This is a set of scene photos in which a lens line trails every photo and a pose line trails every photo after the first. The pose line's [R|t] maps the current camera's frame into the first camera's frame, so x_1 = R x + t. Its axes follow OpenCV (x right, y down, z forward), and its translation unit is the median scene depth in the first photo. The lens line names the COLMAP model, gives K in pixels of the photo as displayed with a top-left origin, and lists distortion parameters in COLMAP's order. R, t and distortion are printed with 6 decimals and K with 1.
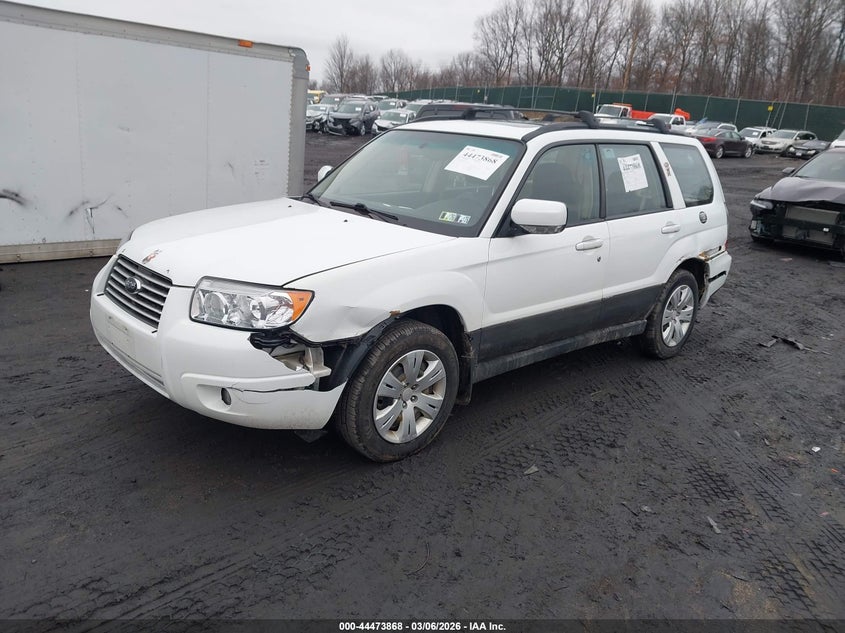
lens RADIAL K [[666.8, 0, 422.5], [0, 666.8, 316.5], [0, 0, 1]] dist [-0.003826, -0.006428]
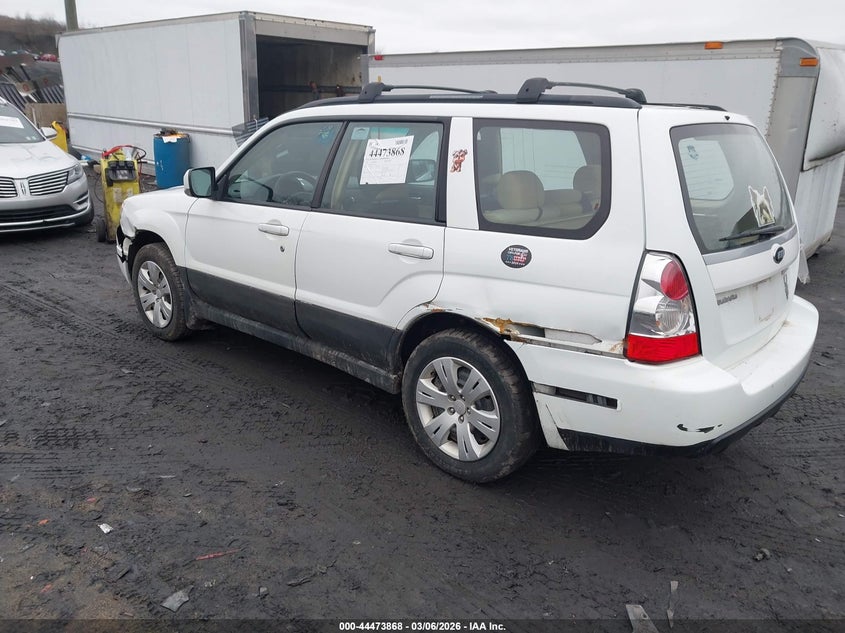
lens RADIAL K [[666.8, 0, 422.5], [0, 666.8, 316.5], [0, 0, 1]] dist [-0.003826, -0.006428]
pose [[0.096086, 0.227652, -0.968990, 1.018594], [-0.294727, 0.936348, 0.190758, -0.198444], [0.950738, 0.267259, 0.157066, 0.931092]]
